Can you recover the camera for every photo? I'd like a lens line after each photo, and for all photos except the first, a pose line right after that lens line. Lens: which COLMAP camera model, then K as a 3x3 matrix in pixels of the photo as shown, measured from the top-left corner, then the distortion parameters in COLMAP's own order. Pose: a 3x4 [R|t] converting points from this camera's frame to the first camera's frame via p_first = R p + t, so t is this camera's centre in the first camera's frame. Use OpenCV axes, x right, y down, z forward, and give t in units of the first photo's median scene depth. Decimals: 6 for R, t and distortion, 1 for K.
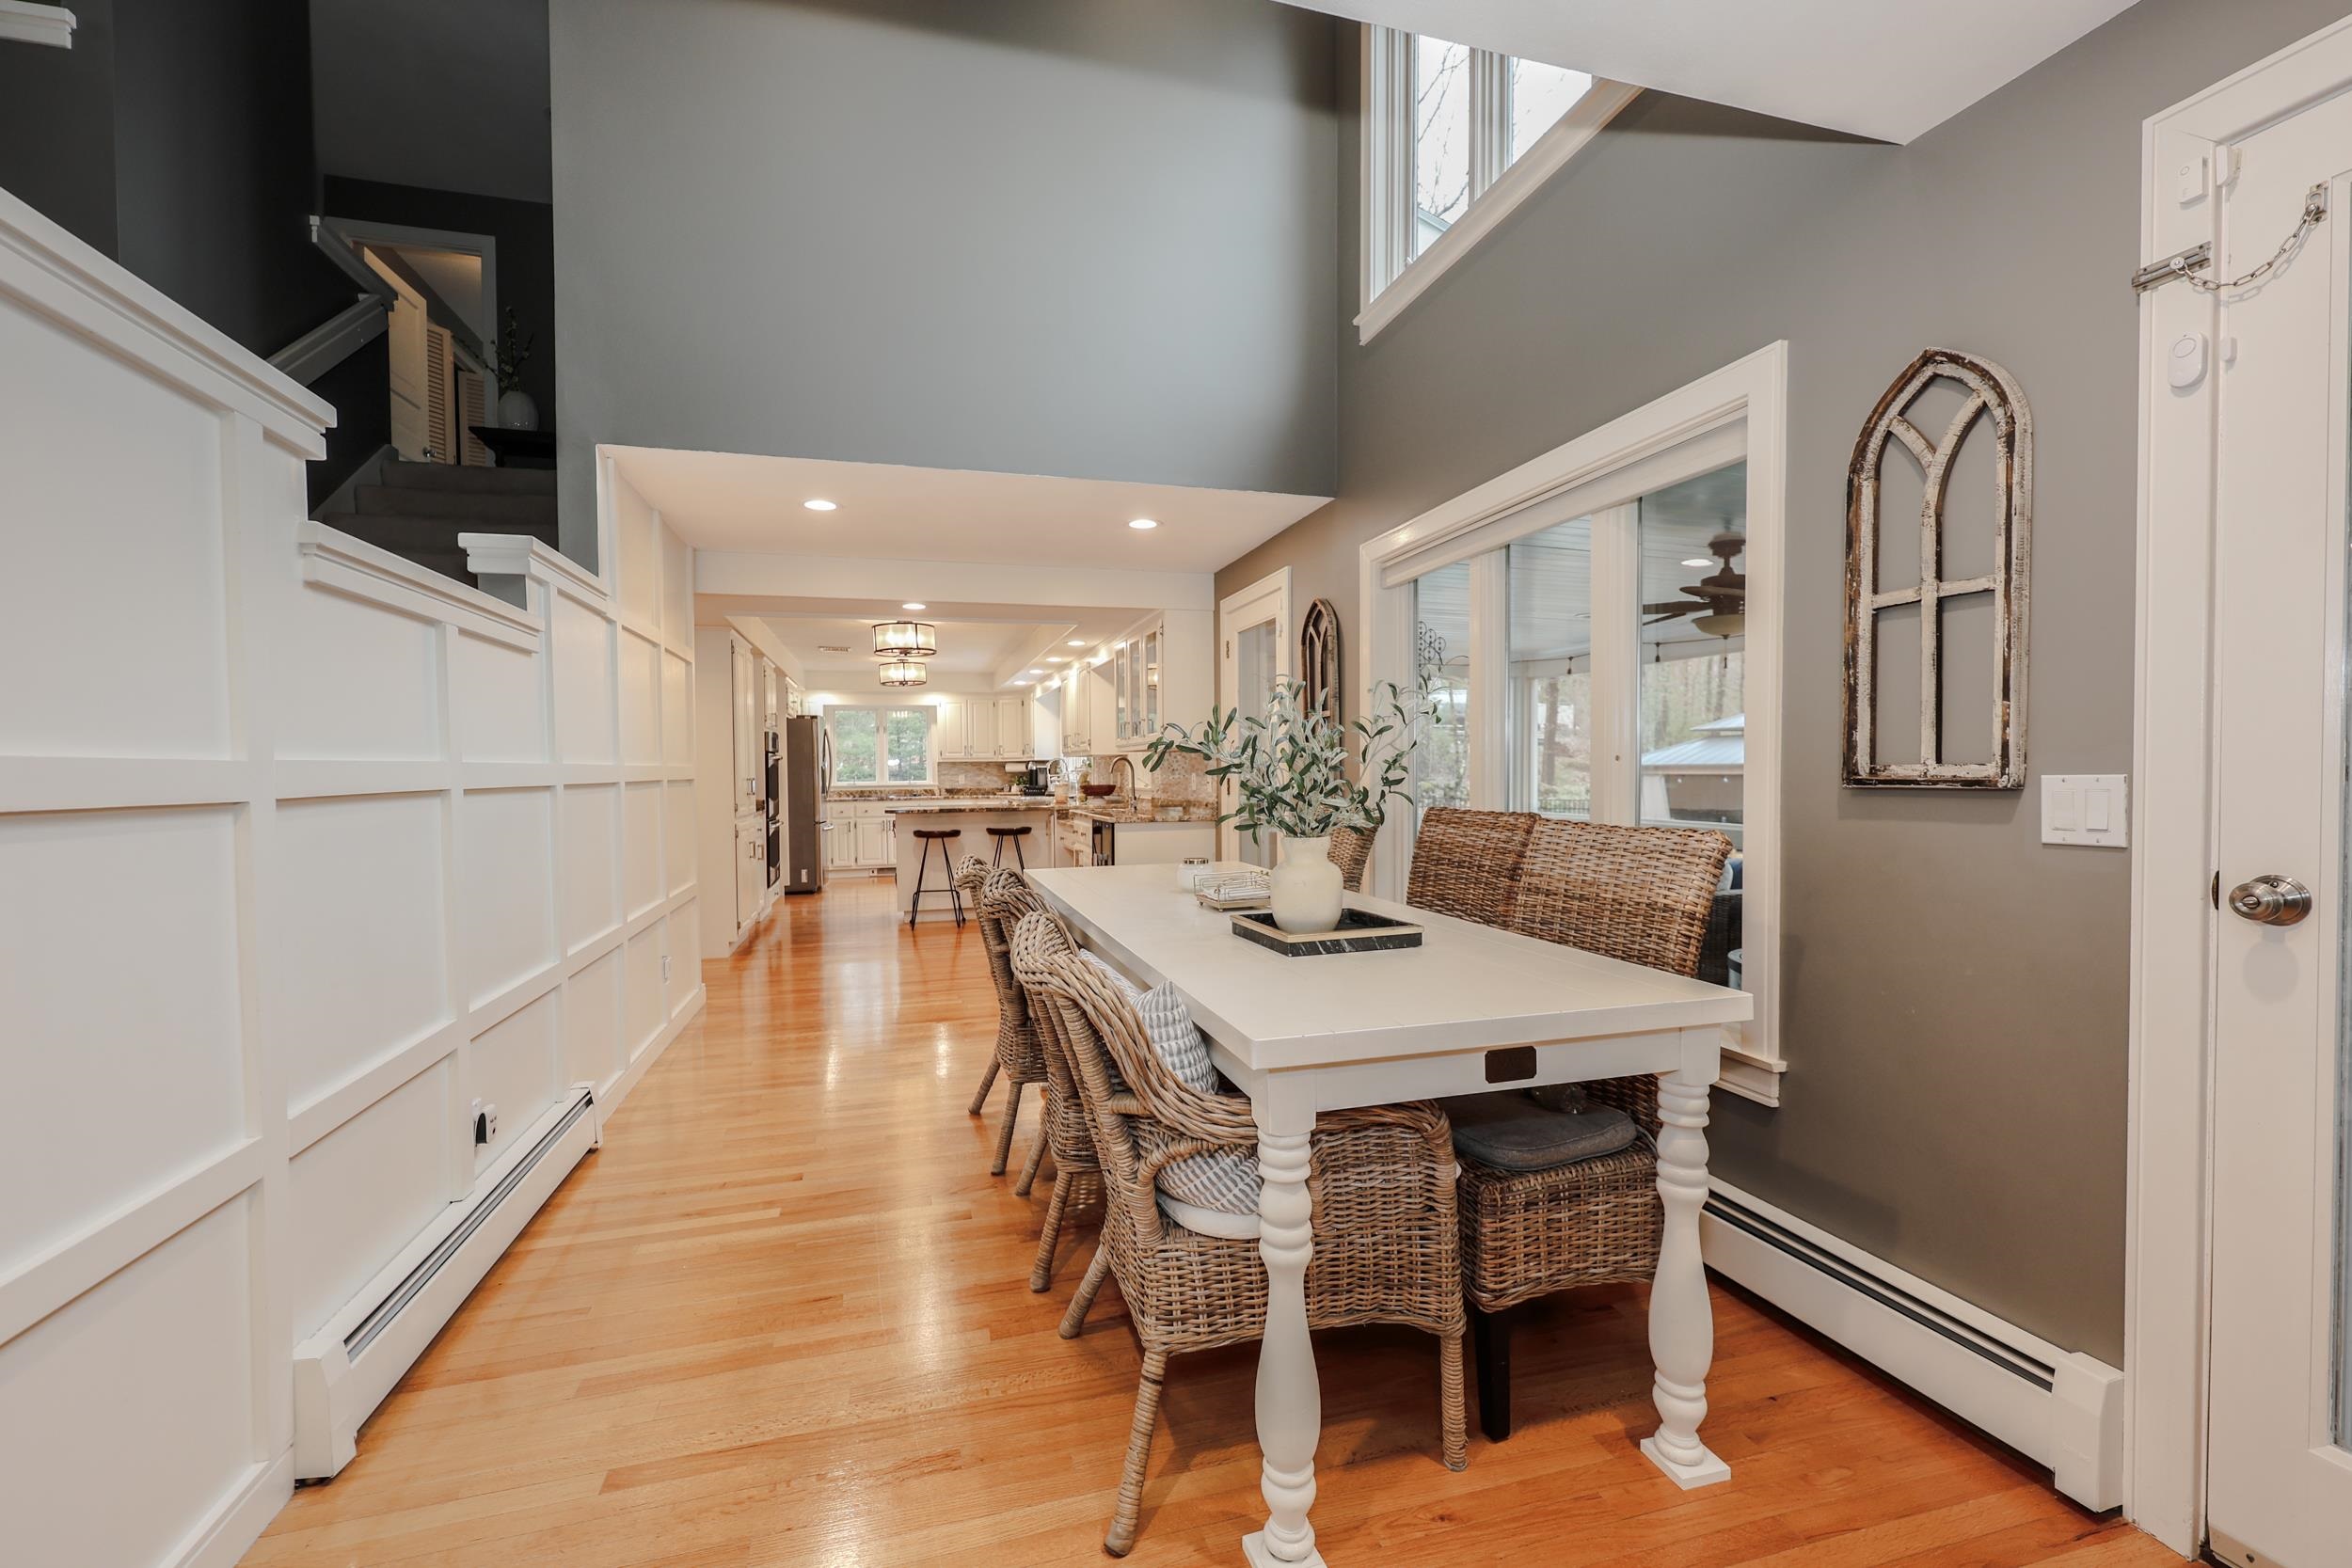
lens RADIAL K [[980.8, 0, 1167.4], [0, 980.8, 790.4], [0, 0, 1]] dist [0.006829, -0.000813]
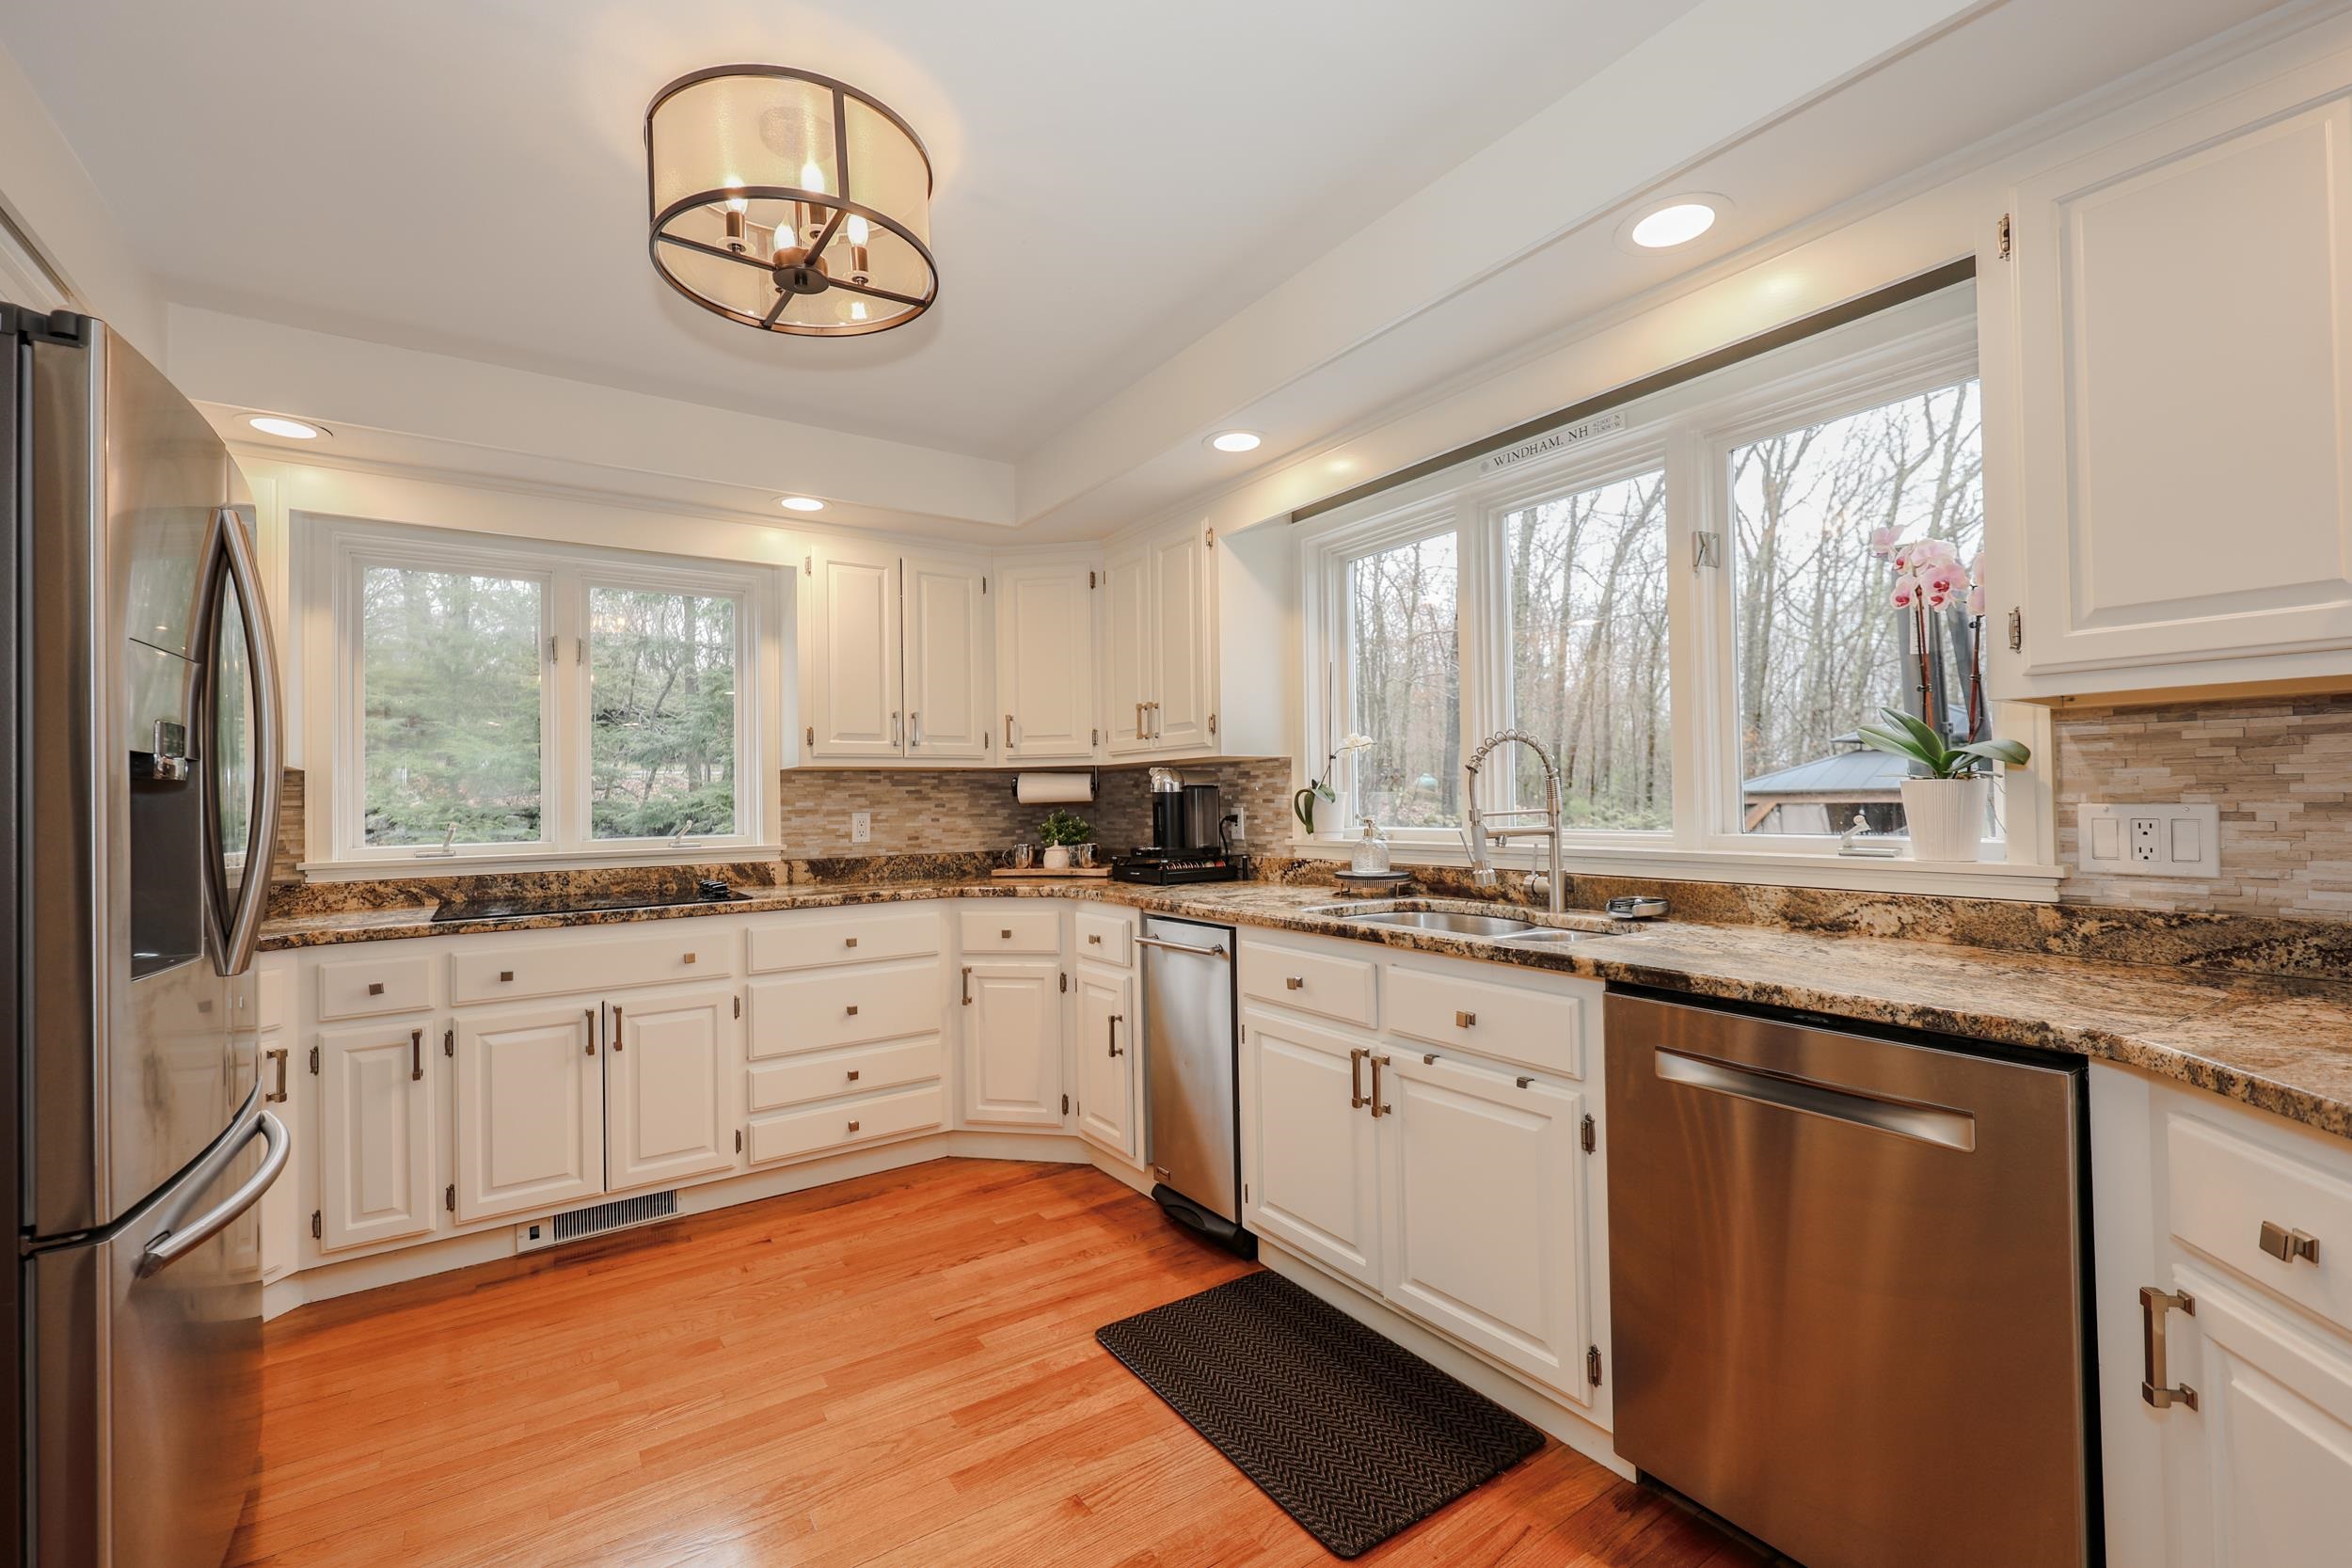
lens RADIAL K [[980.8, 0, 1141.2], [0, 980.8, 780.5], [0, 0, 1]] dist [0.006829, -0.000813]
pose [[0.945928, 0.002846, 0.324365, -0.275024], [0.011009, 0.999104, -0.040872, -0.015140], [-0.324190, 0.042233, 0.945049, 0.835081]]
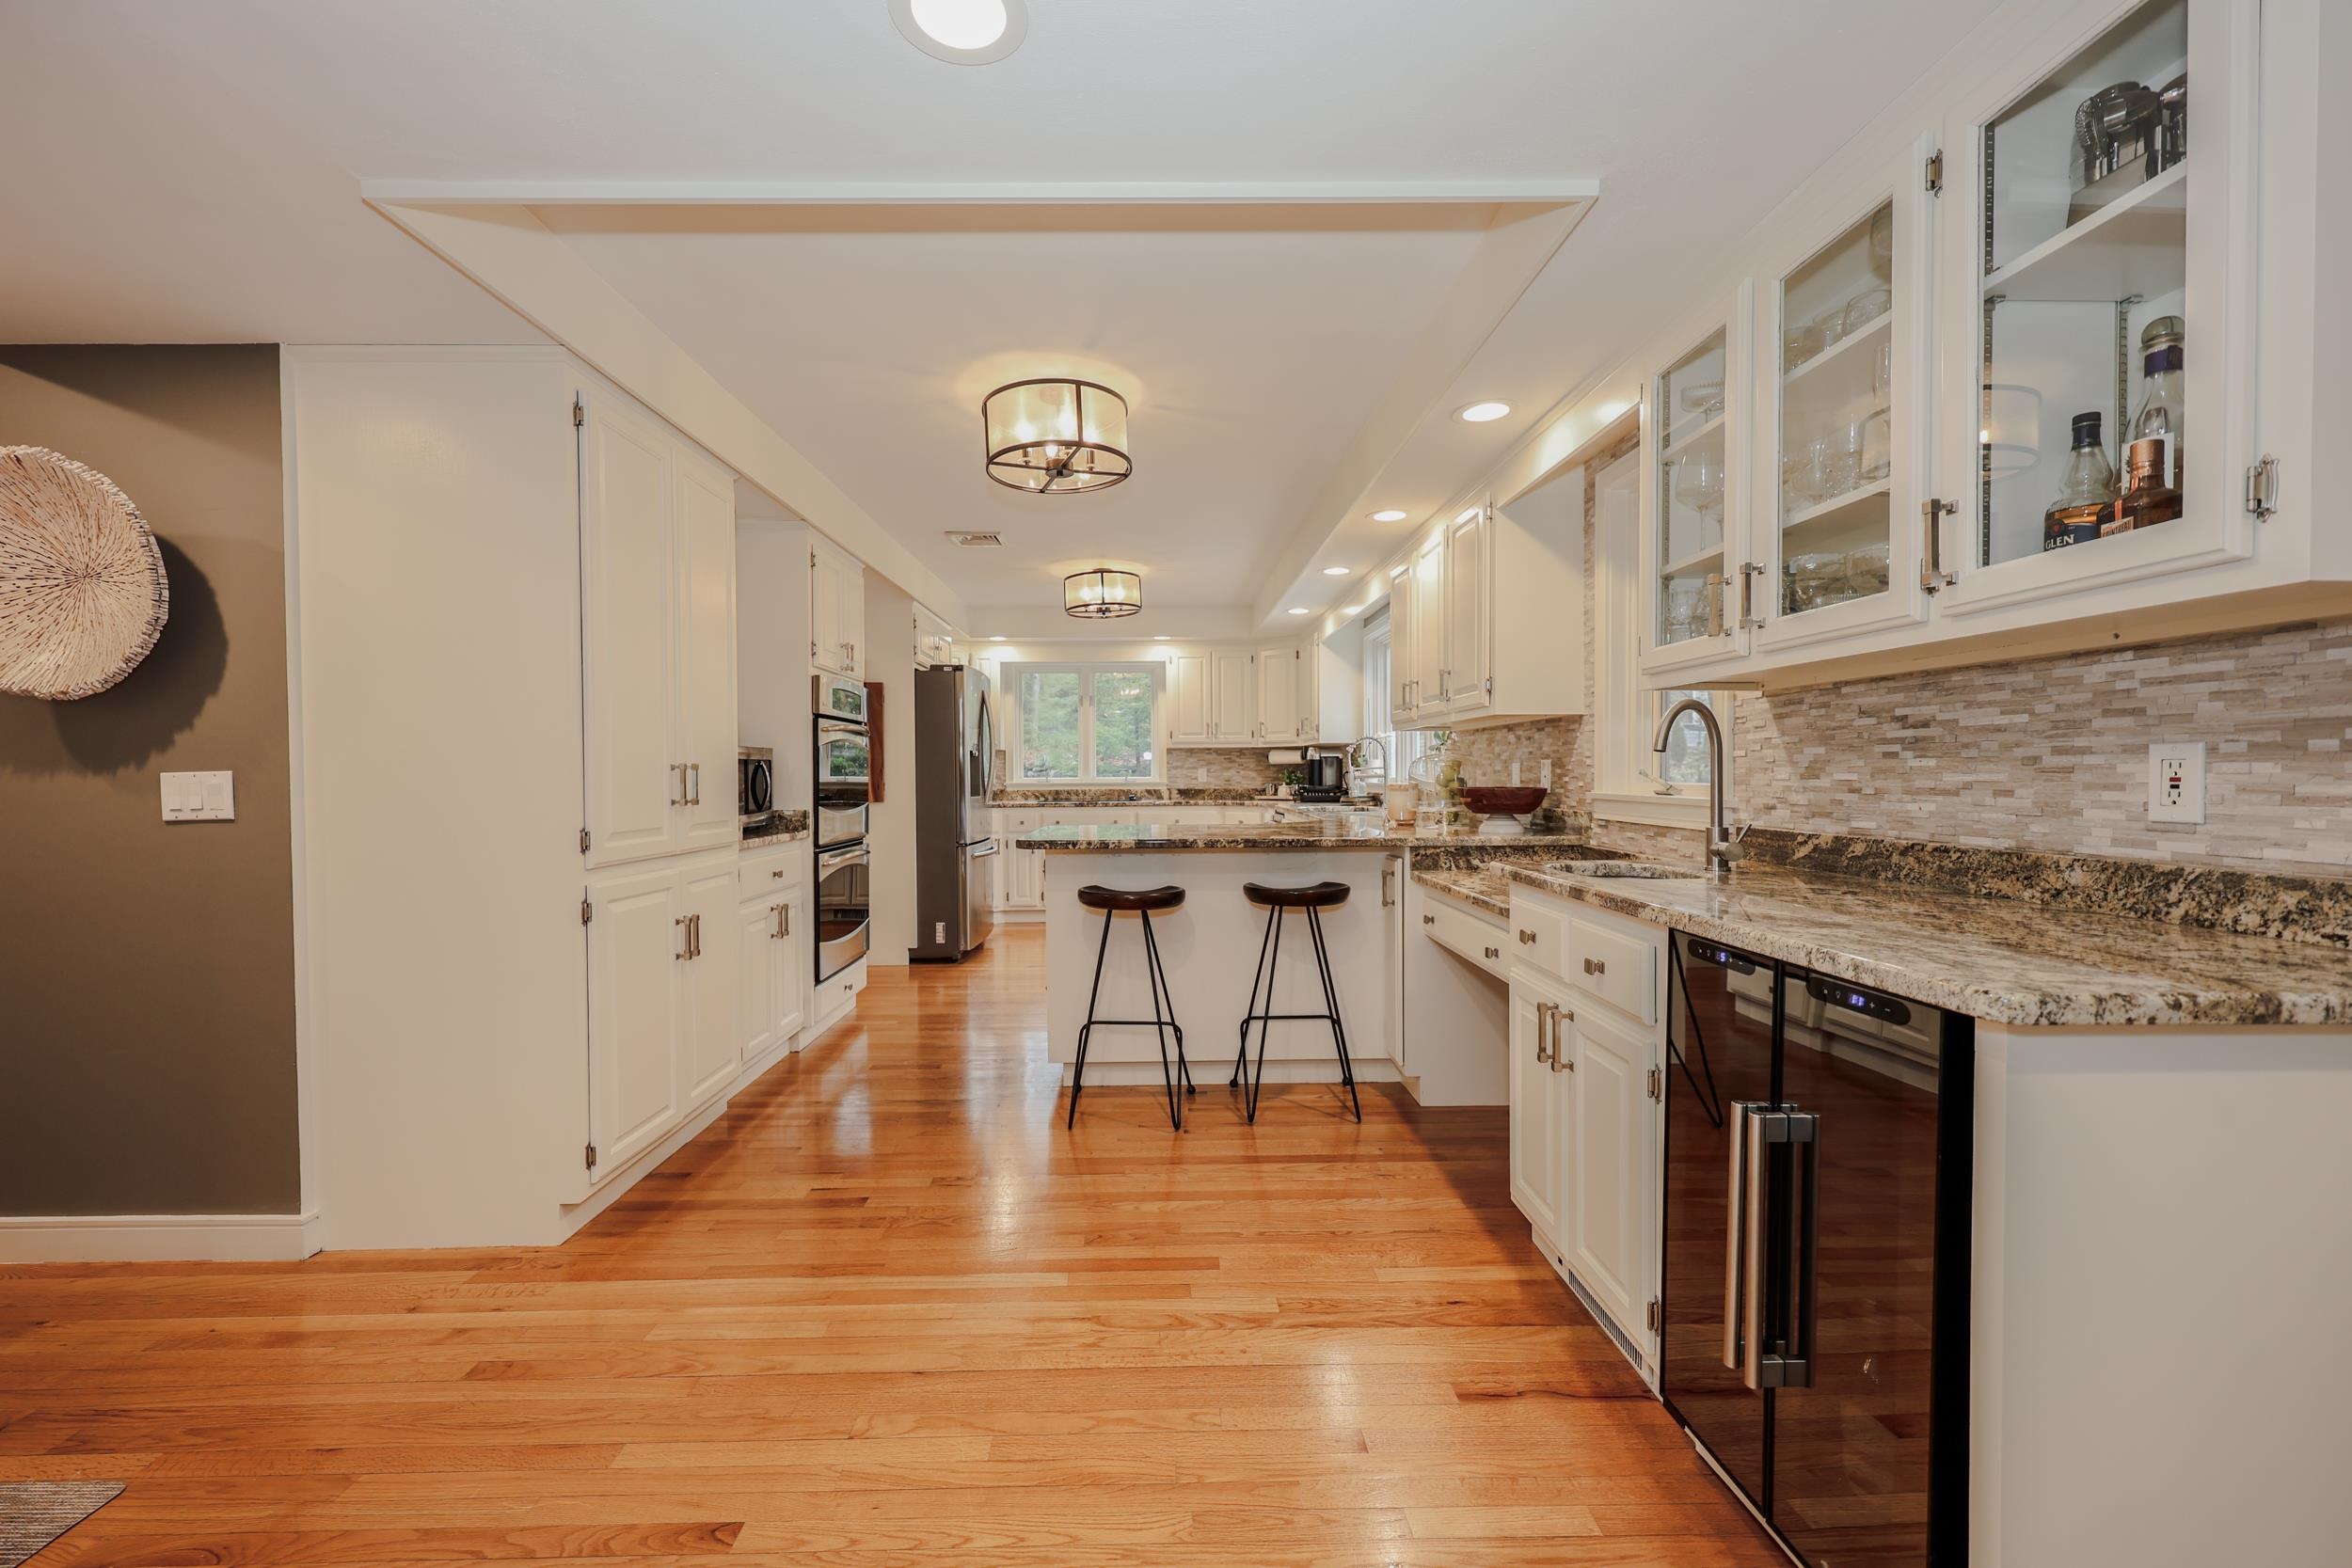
lens RADIAL K [[892.5, 0, 1191.7], [0, 892.5, 784.5], [0, 0, 1]] dist [0.000453, -0.000136]
pose [[0.973219, 0.010092, -0.229659, -0.096014], [-0.011040, 0.999935, -0.002840, -0.003906], [0.229615, 0.005300, 0.973267, 0.504807]]
